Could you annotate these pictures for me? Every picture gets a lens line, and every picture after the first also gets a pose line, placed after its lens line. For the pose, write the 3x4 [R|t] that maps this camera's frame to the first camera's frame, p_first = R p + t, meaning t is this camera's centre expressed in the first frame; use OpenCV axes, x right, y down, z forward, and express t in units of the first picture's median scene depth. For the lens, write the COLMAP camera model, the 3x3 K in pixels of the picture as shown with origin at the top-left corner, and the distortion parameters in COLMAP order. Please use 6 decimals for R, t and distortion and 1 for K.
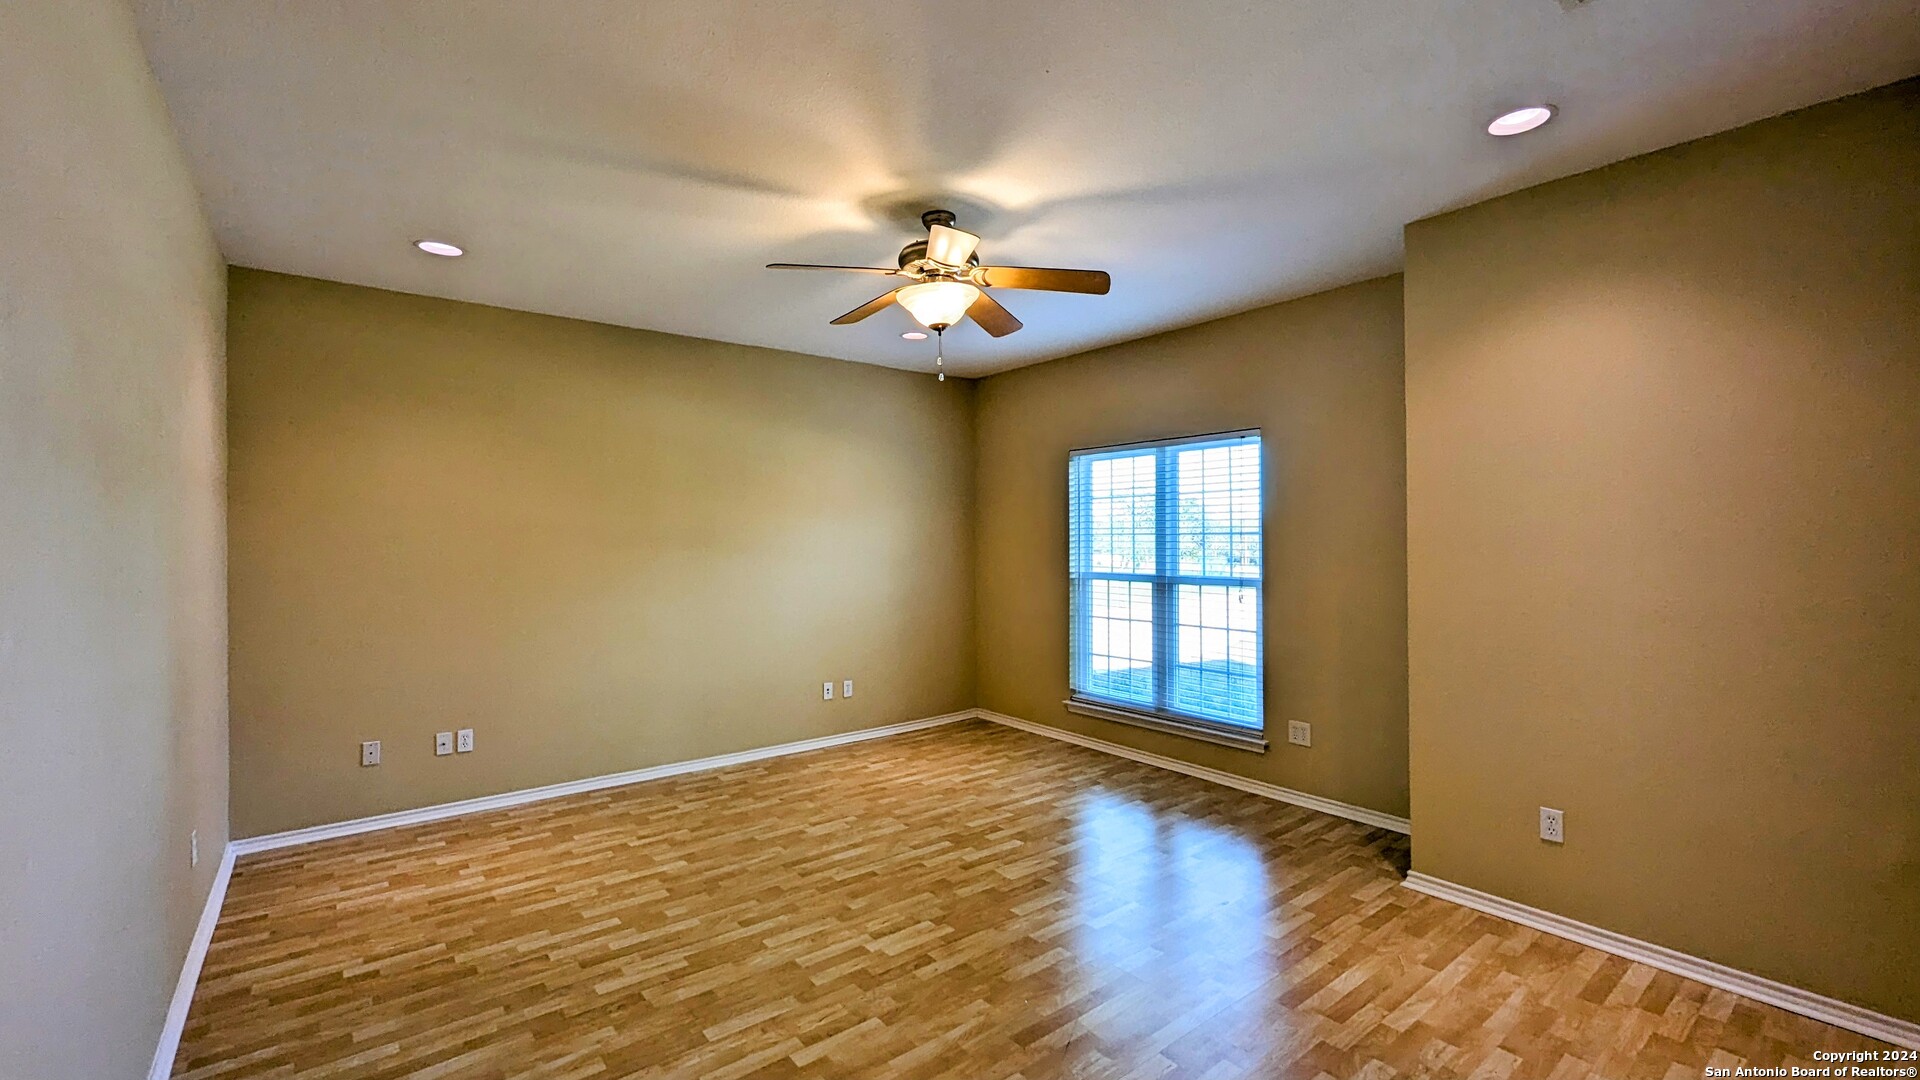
lens RADIAL K [[793.4, 0, 961.9], [0, 793.4, 537.0], [0, 0, 1]] dist [-0.001255, -0.000592]
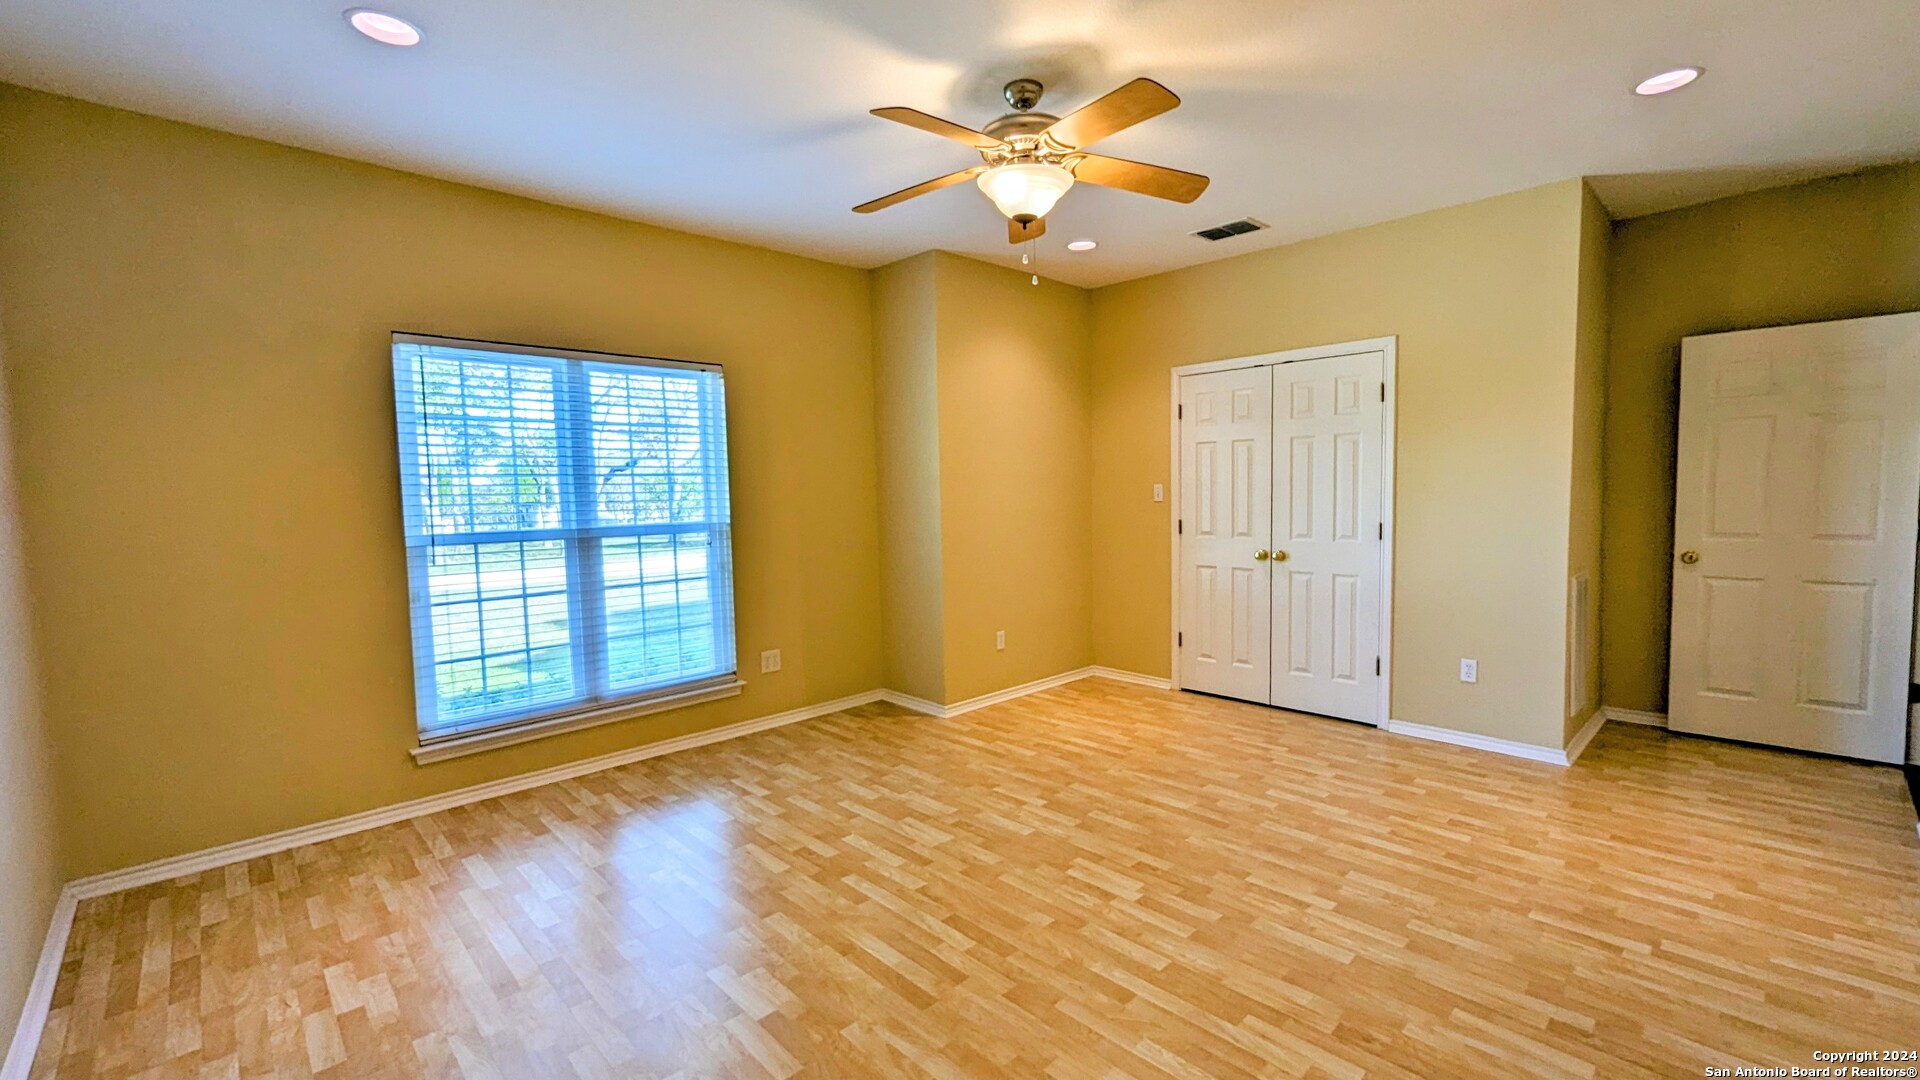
lens RADIAL K [[793.4, 0, 965.7], [0, 793.4, 537.5], [0, 0, 1]] dist [-0.001255, -0.000592]
pose [[-0.096446, -0.055093, 0.993812, -0.722288], [0.018203, 0.998202, 0.057103, 0.026414], [-0.995172, 0.023598, -0.095269, 0.919727]]
